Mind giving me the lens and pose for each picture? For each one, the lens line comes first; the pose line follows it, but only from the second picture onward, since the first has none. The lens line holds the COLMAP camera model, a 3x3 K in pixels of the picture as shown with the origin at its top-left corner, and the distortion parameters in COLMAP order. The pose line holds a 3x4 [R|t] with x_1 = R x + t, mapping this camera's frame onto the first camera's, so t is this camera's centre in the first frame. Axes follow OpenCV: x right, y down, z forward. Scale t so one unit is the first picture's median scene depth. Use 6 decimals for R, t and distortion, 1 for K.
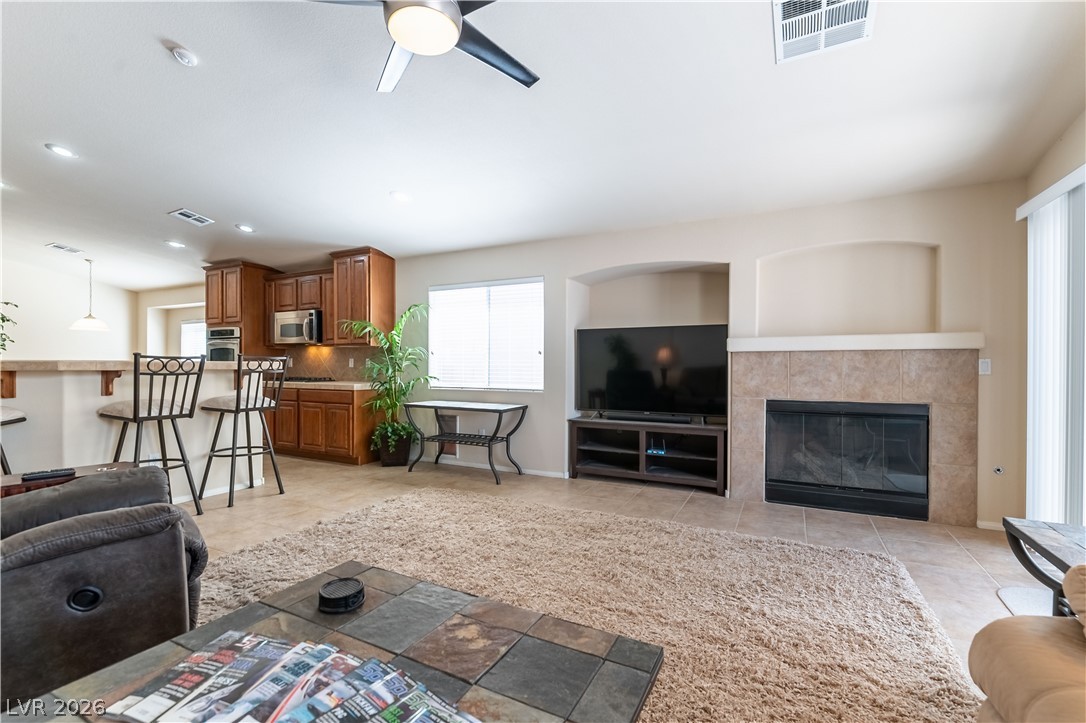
lens RADIAL K [[479.5, 0, 544.5], [0, 479.5, 369.0], [0, 0, 1]] dist [-0.007038, 0.001778]
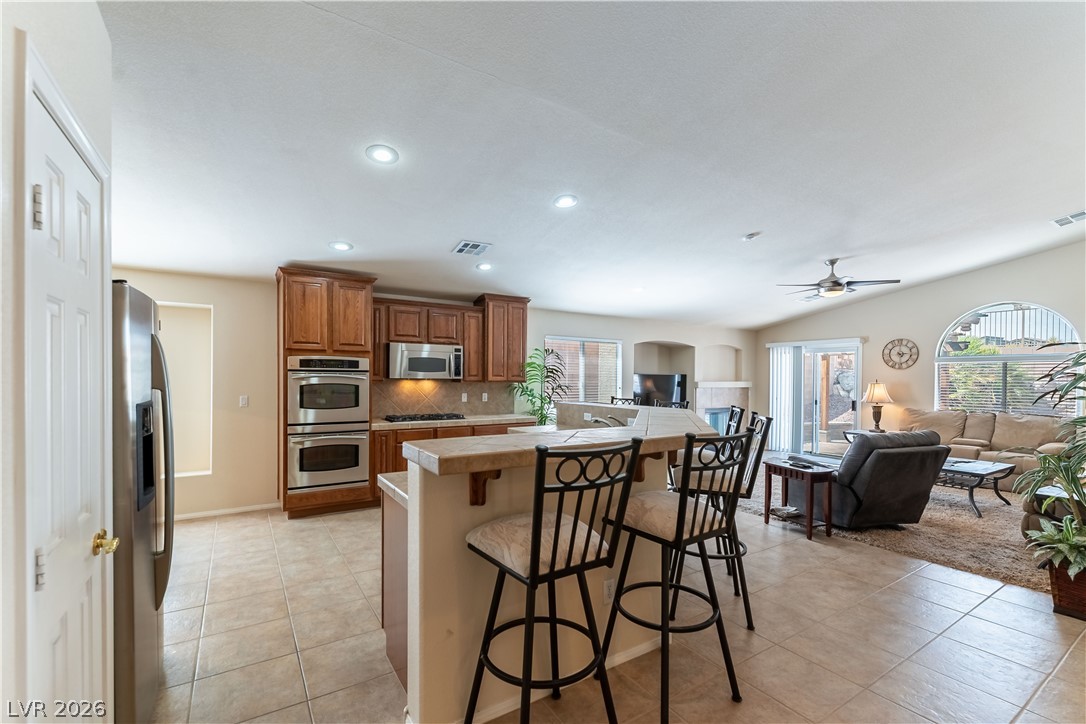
lens RADIAL K [[479.5, 0, 545.0], [0, 479.5, 383.3], [0, 0, 1]] dist [-0.007038, 0.001778]
pose [[0.498216, -0.009331, 0.867002, -1.628351], [0.002512, 0.999953, 0.009318, -0.070495], [-0.867049, -0.002464, 0.498217, 0.453771]]
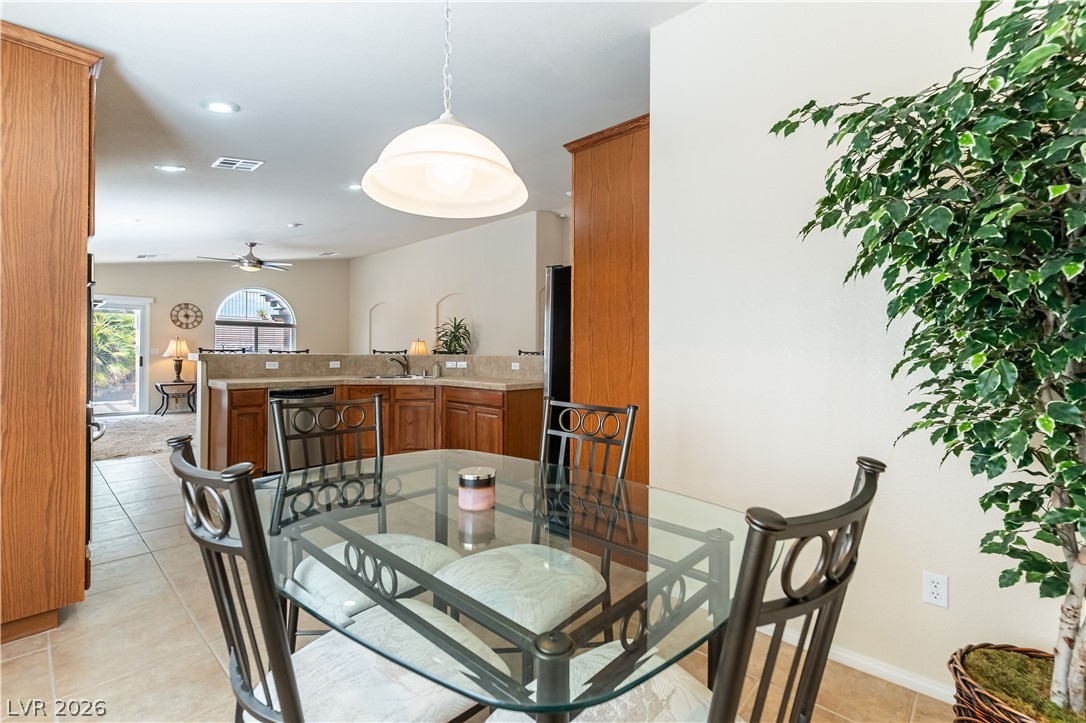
lens RADIAL K [[479.5, 0, 553.0], [0, 479.5, 347.6], [0, 0, 1]] dist [-0.007038, 0.001778]
pose [[-0.966994, -0.005869, 0.254732, -1.563167], [-0.005805, 0.999983, 0.001000, -0.032319], [-0.254734, -0.000512, -0.967011, 1.771169]]
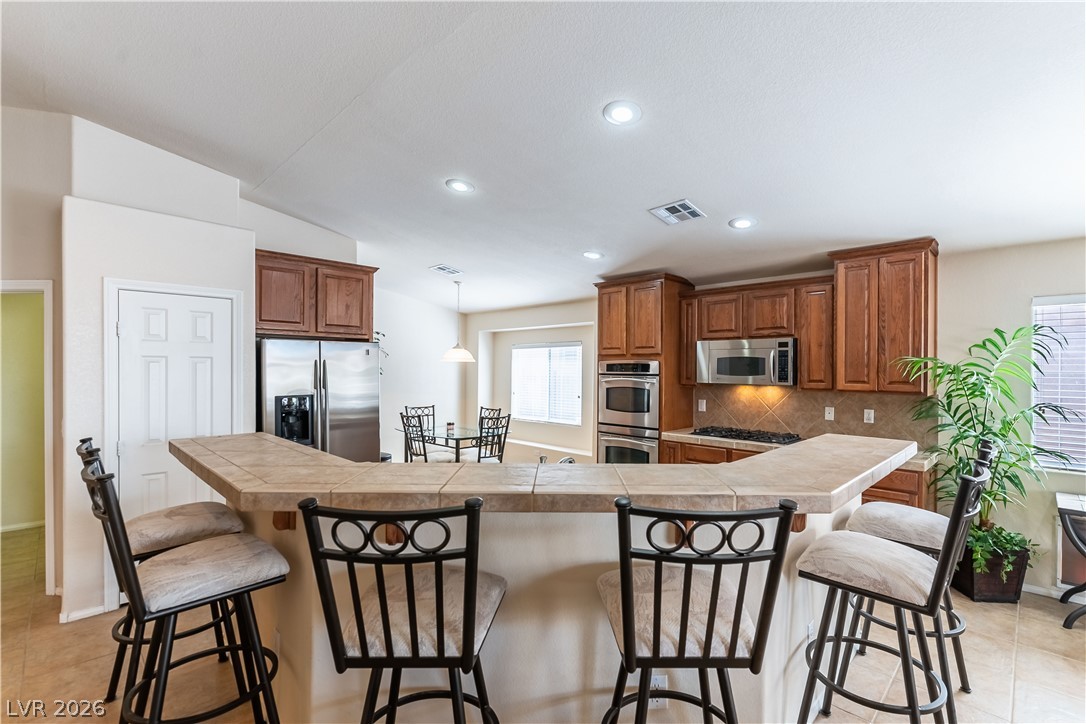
lens RADIAL K [[479.5, 0, 567.0], [0, 479.5, 369.8], [0, 0, 1]] dist [-0.007038, 0.001778]
pose [[0.957608, 0.003757, -0.288050, -0.760997], [-0.006580, 0.999939, -0.008833, -0.089905], [0.287999, 0.010354, 0.957575, 0.322073]]
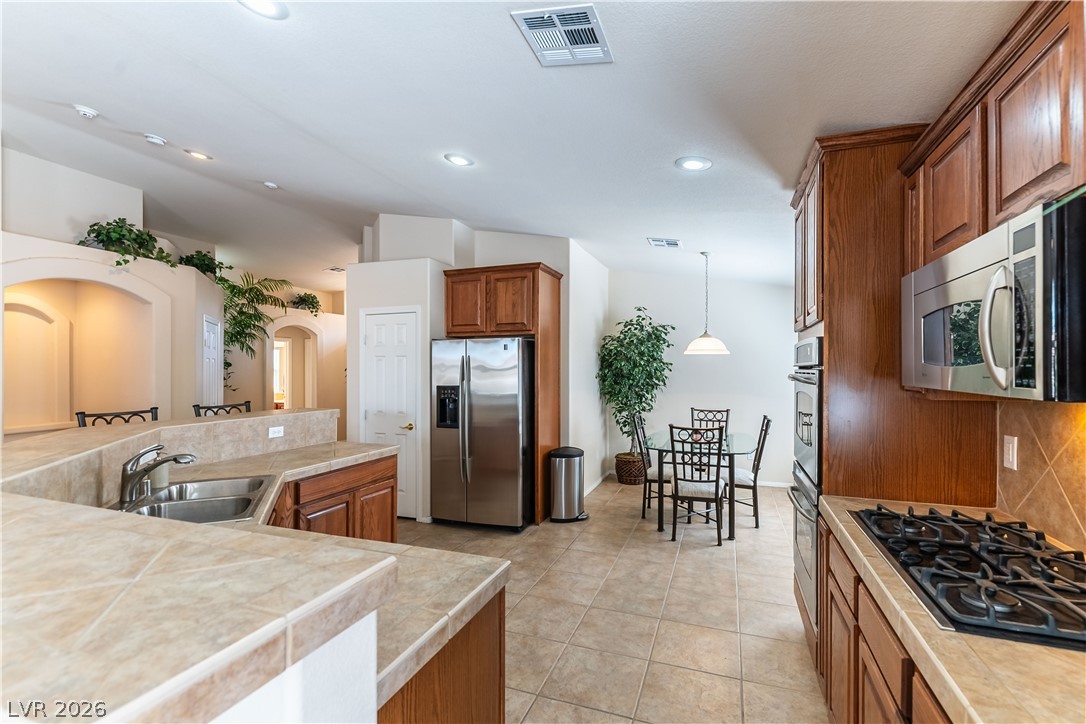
lens RADIAL K [[479.5, 0, 551.2], [0, 479.5, 370.4], [0, 0, 1]] dist [-0.007038, 0.001778]
pose [[0.128344, 0.000818, -0.991729, -0.442615], [-0.009385, 0.999956, -0.000390, -0.083555], [0.991685, 0.009358, 0.128346, 1.041611]]
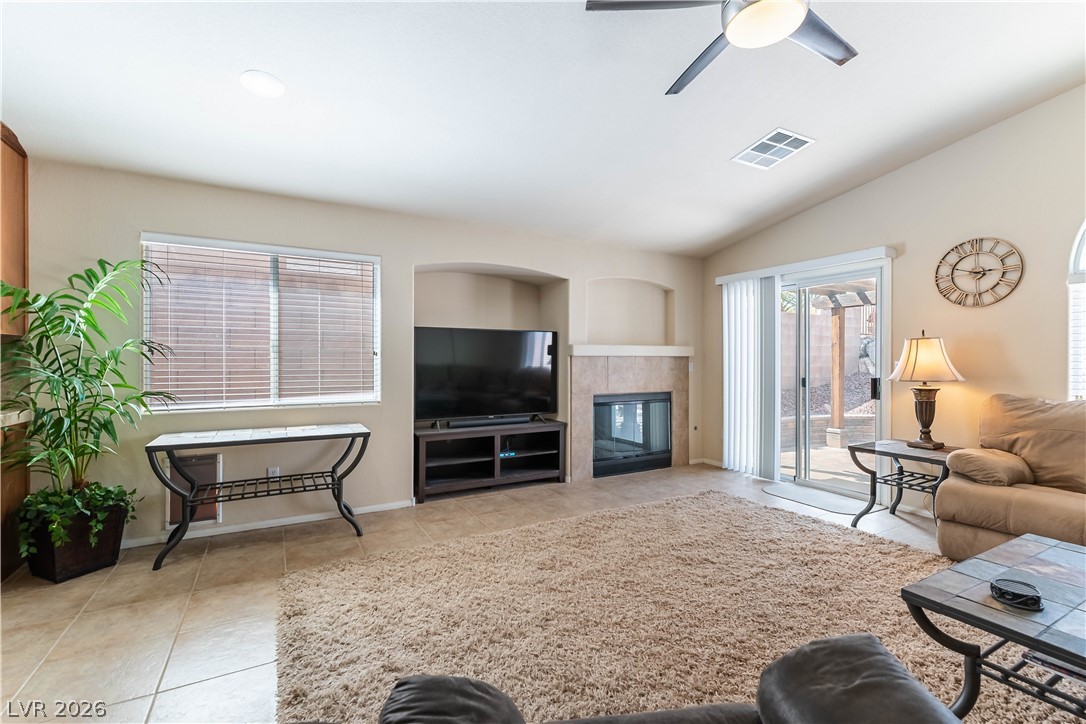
lens RADIAL K [[479.5, 0, 548.8], [0, 479.5, 360.1], [0, 0, 1]] dist [-0.007038, 0.001778]
pose [[0.546486, -0.001372, 0.837467, -0.544800], [0.008046, 0.999961, -0.003612, -0.019983], [-0.837430, 0.008713, 0.546475, 0.363754]]
